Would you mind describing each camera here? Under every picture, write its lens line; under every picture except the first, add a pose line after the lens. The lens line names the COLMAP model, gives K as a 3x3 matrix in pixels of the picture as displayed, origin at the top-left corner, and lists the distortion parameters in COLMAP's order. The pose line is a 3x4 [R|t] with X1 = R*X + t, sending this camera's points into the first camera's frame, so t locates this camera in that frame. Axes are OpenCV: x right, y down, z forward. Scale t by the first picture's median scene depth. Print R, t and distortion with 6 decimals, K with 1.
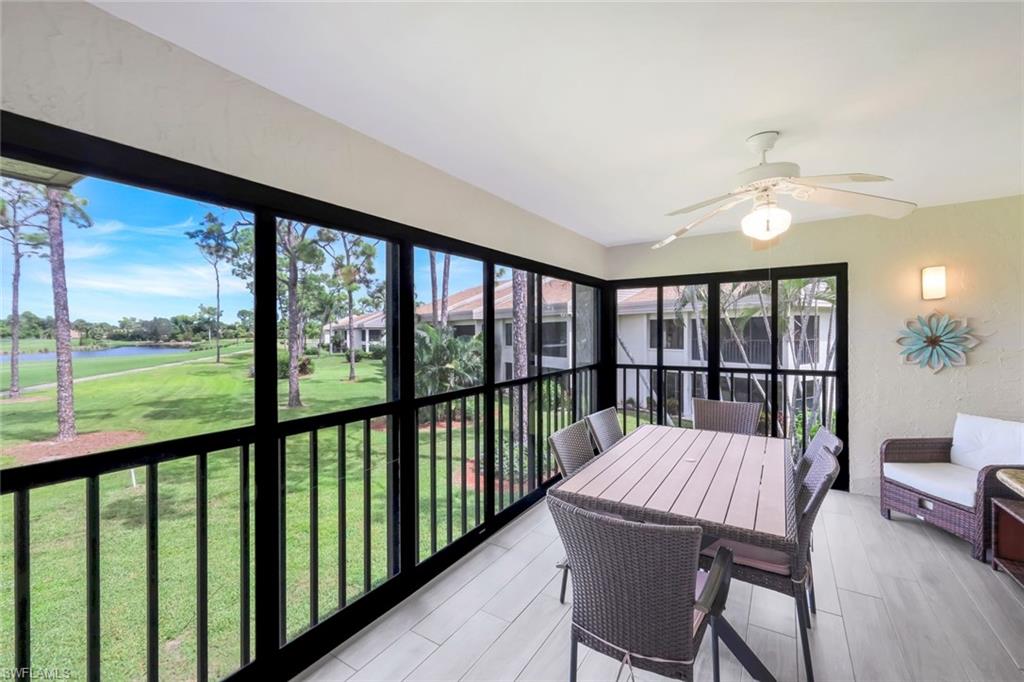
lens RADIAL K [[437.9, 0, 508.2], [0, 437.9, 326.9], [0, 0, 1]] dist [-0.000129, -0.008406]
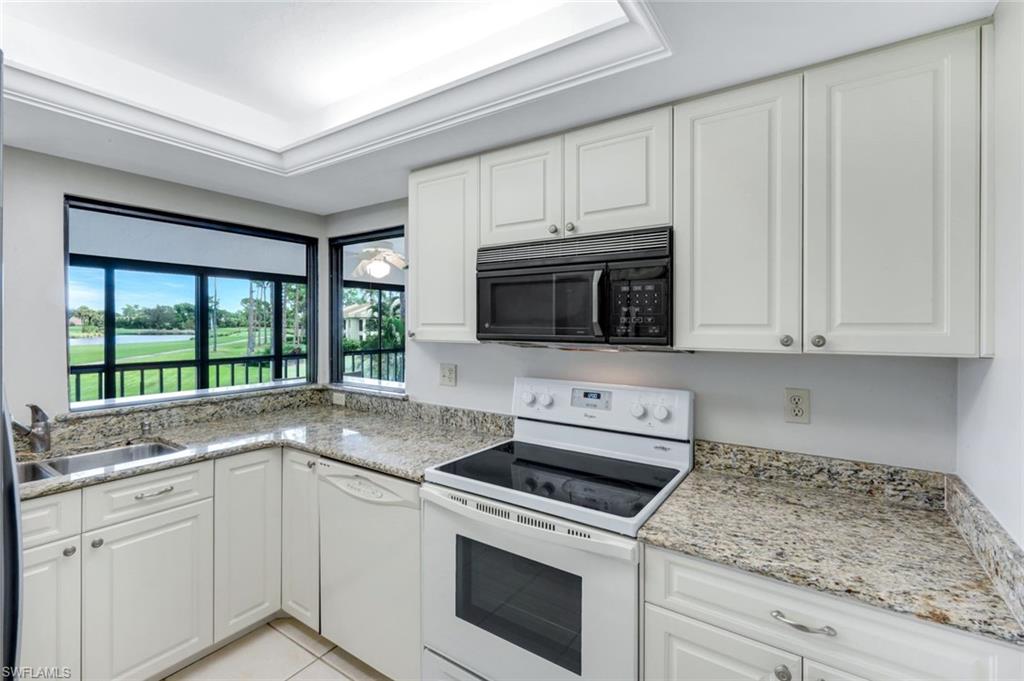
lens RADIAL K [[437.9, 0, 508.2], [0, 437.9, 326.4], [0, 0, 1]] dist [-0.000129, -0.008406]
pose [[0.999932, 0.011181, -0.003366, 0.657579], [-0.011120, 0.999781, 0.017736, -0.020113], [0.003563, -0.017698, 0.999837, -0.548268]]
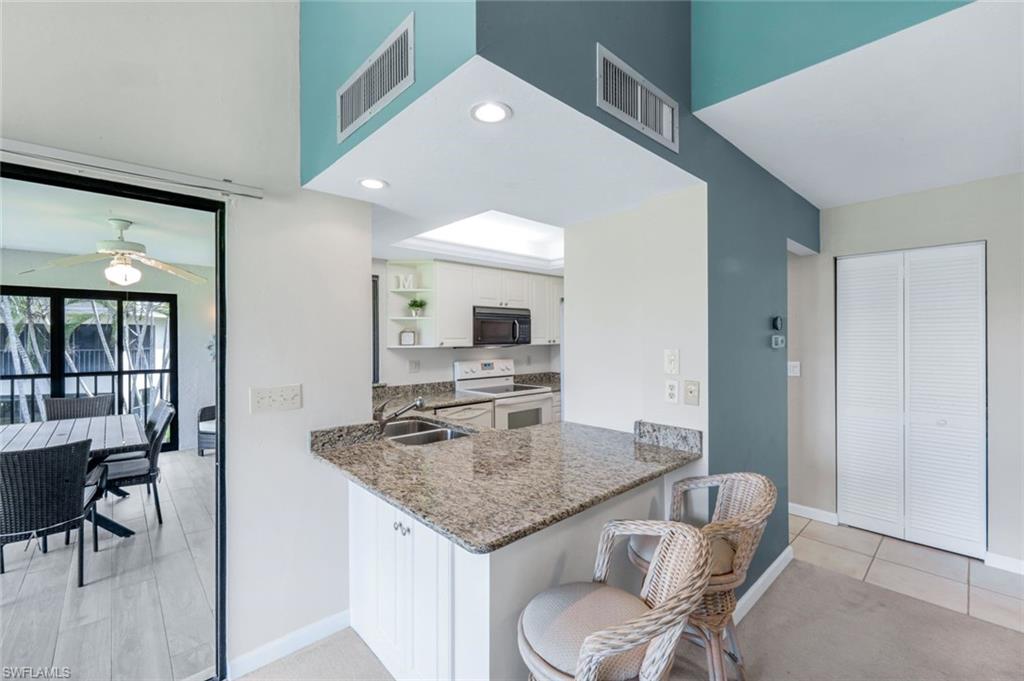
lens RADIAL K [[426.5, 0, 509.1], [0, 426.5, 326.8], [0, 0, 1]] dist [0.000542, 0.000234]
pose [[0.251132, 0.028971, 0.967519, -0.340848], [-0.014026, 0.999556, -0.026290, -0.015711], [-0.967851, -0.006968, 0.251427, -0.441815]]
